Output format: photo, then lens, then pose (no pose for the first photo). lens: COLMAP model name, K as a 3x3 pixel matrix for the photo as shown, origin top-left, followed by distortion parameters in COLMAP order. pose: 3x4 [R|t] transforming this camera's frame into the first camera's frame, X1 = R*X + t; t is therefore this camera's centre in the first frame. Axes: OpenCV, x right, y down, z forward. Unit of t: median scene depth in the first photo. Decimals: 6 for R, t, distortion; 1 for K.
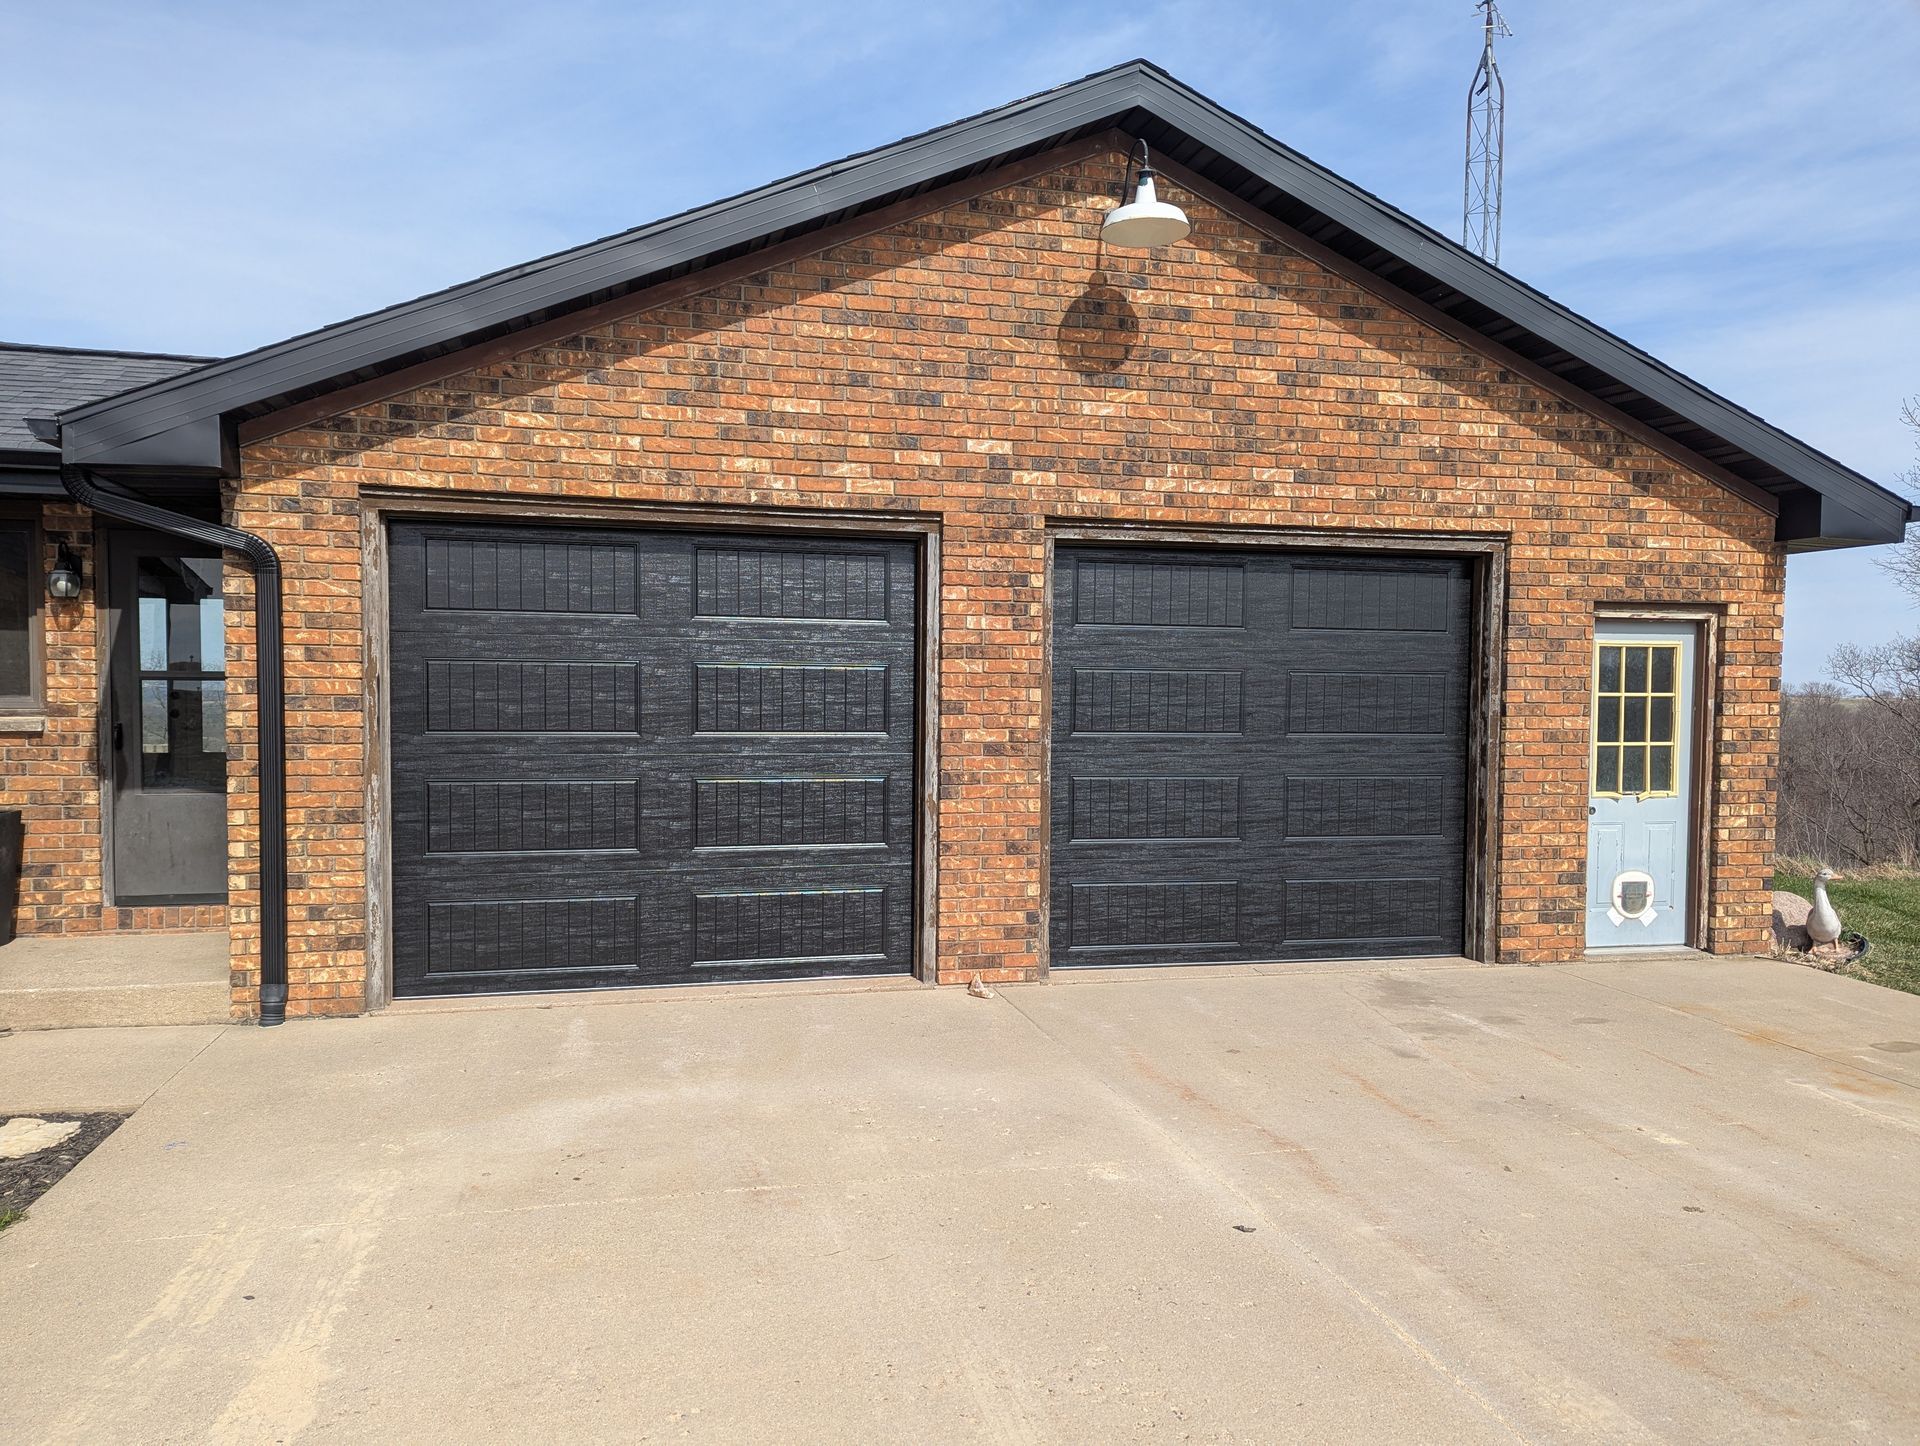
lens RADIAL K [[1352.5, 0, 964.0], [0, 1352.5, 724.5], [0, 0, 1]] dist [0.060836, -0.054205]
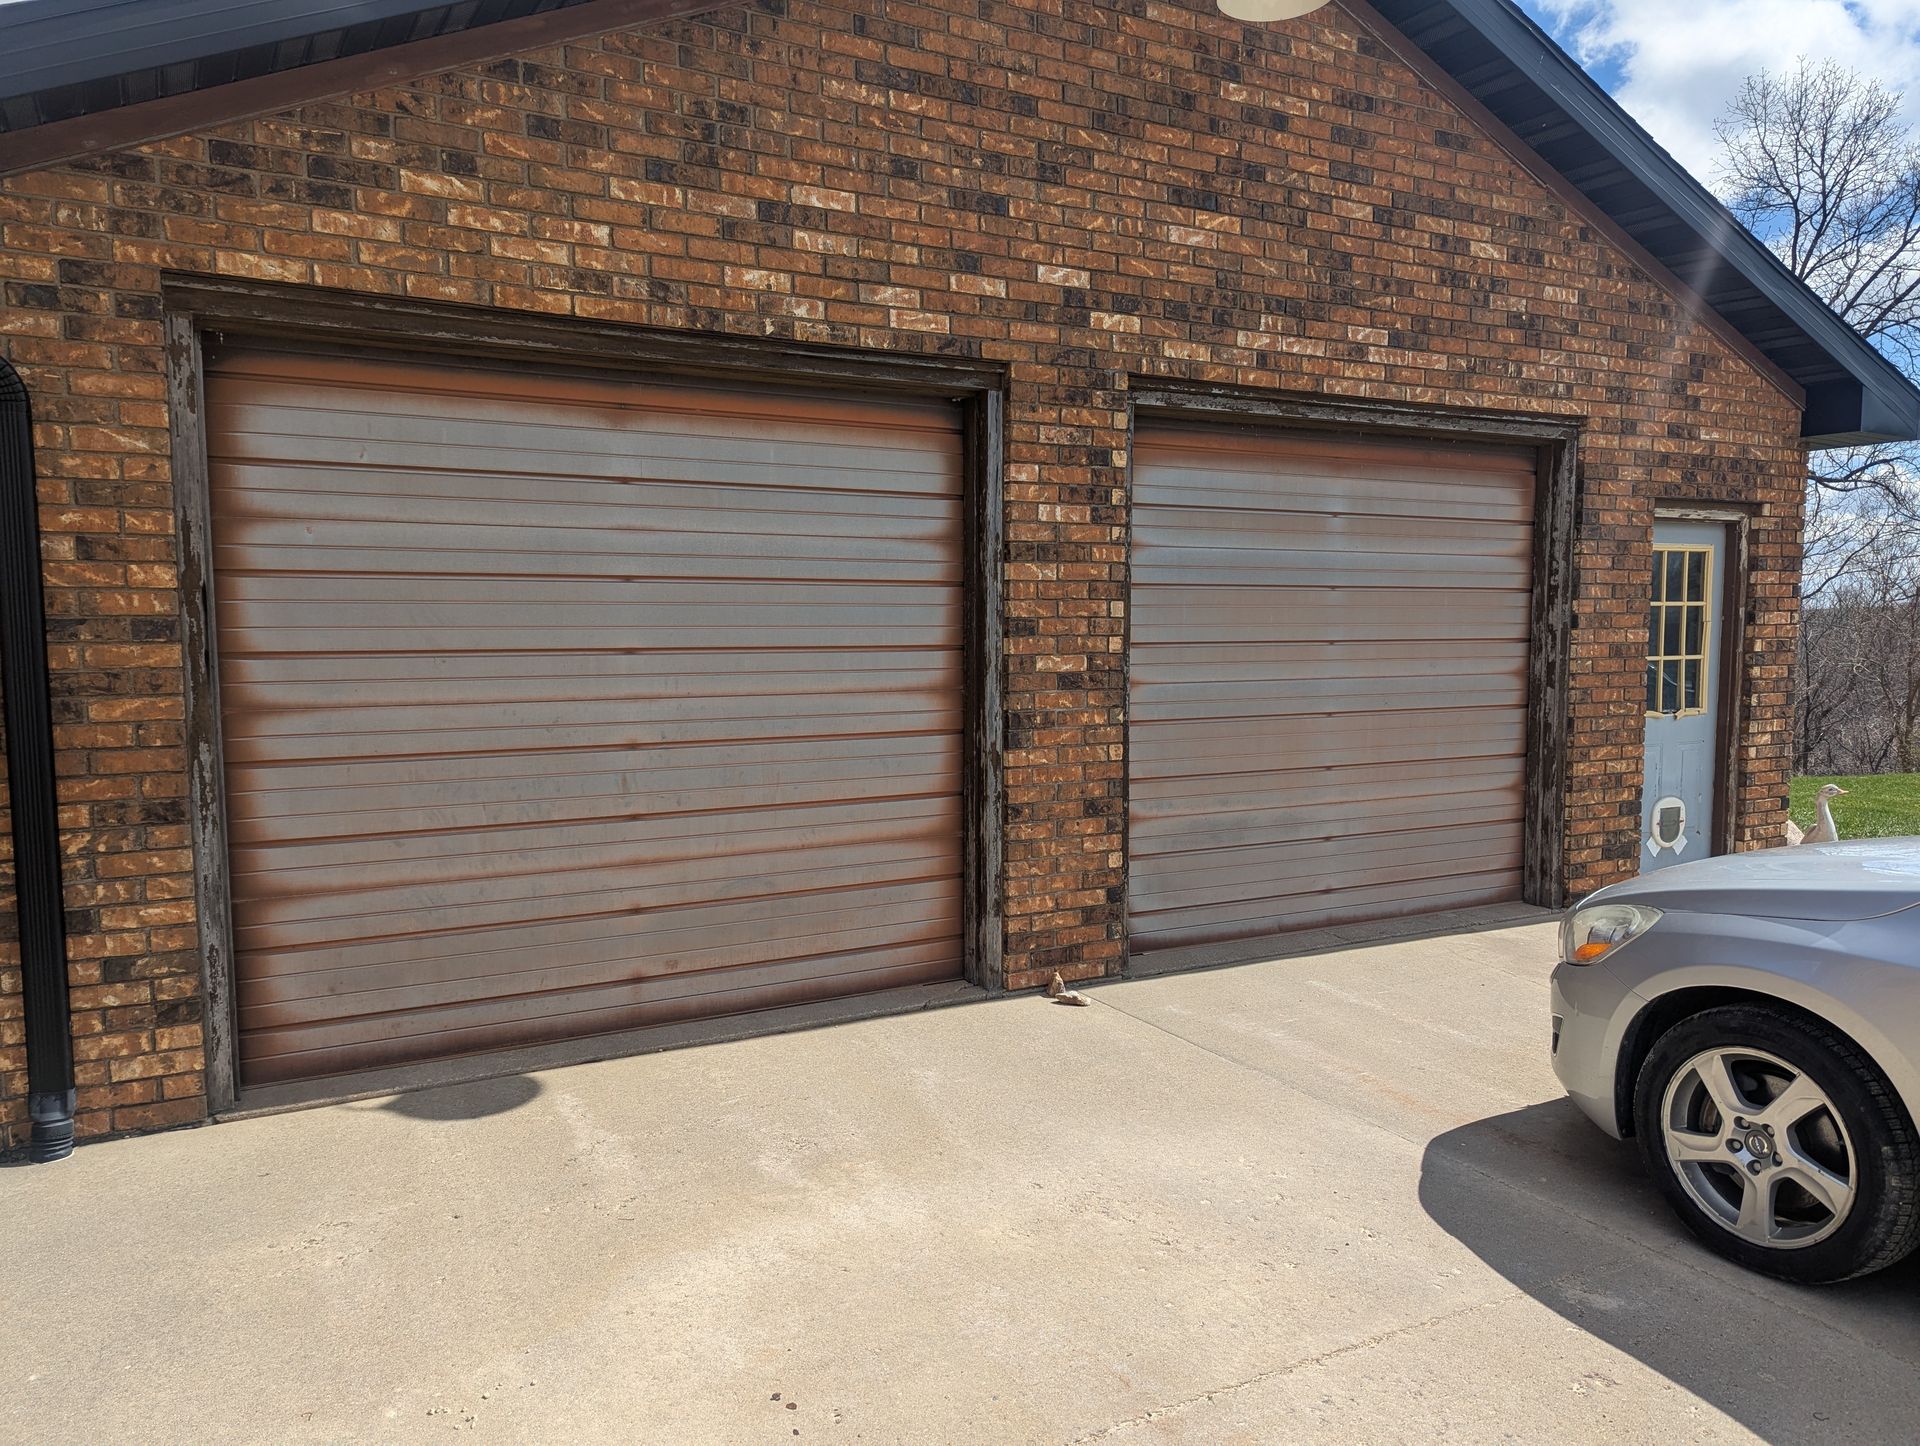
lens RADIAL K [[1352.5, 0, 973.0], [0, 1352.5, 721.2], [0, 0, 1]] dist [0.060836, -0.054205]
pose [[0.966616, -0.031623, 0.254270, -0.227084], [0.019326, 0.998526, 0.050715, 0.001159], [-0.255499, -0.044108, 0.965803, 0.273821]]
